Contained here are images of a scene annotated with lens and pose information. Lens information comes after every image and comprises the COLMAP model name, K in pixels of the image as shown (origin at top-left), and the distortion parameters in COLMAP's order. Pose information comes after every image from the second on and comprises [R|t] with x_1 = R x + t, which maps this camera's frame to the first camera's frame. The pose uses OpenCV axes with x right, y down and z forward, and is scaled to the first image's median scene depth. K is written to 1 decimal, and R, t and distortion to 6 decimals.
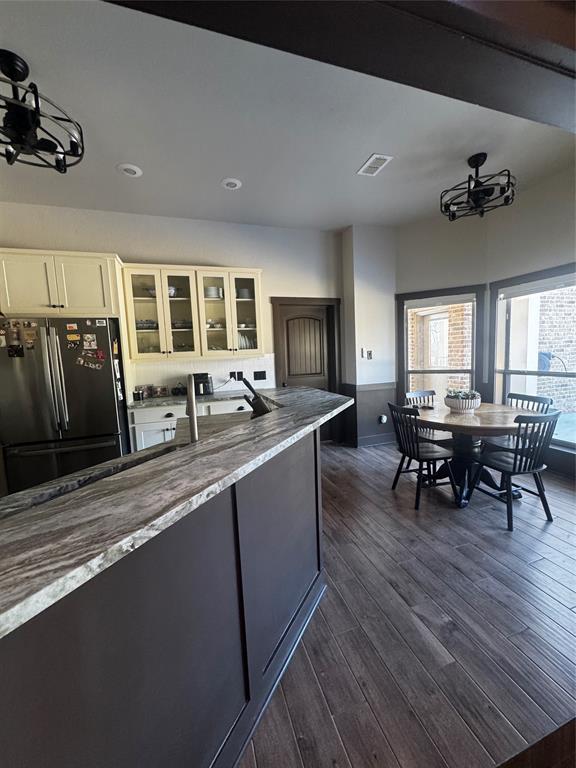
lens RADIAL K [[304.2, 0, 288.0], [0, 304.2, 384.0], [0, 0, 1]] dist [-0.002565, -0.000196]
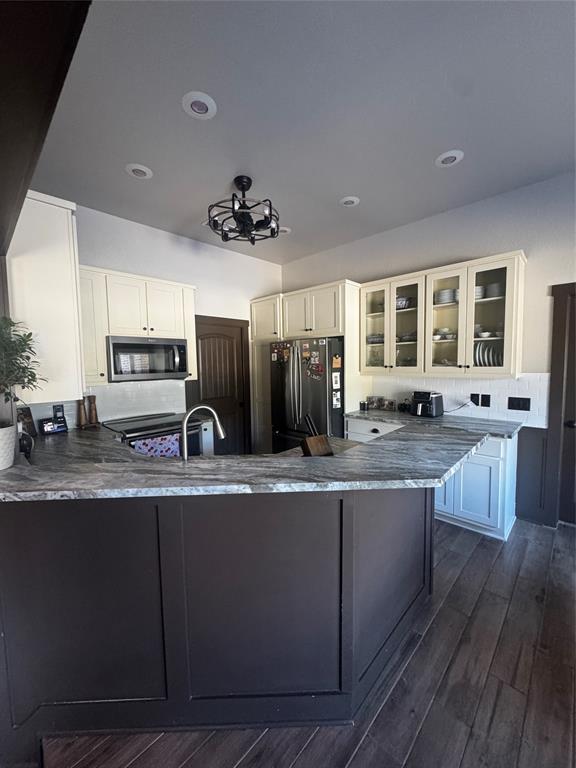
lens RADIAL K [[304.2, 0, 288.0], [0, 304.2, 384.0], [0, 0, 1]] dist [-0.002565, -0.000196]
pose [[0.478218, 0.096448, -0.872929, 0.311638], [-0.095670, 0.993757, 0.057387, -0.075792], [0.873015, 0.056070, 0.484460, 0.253096]]
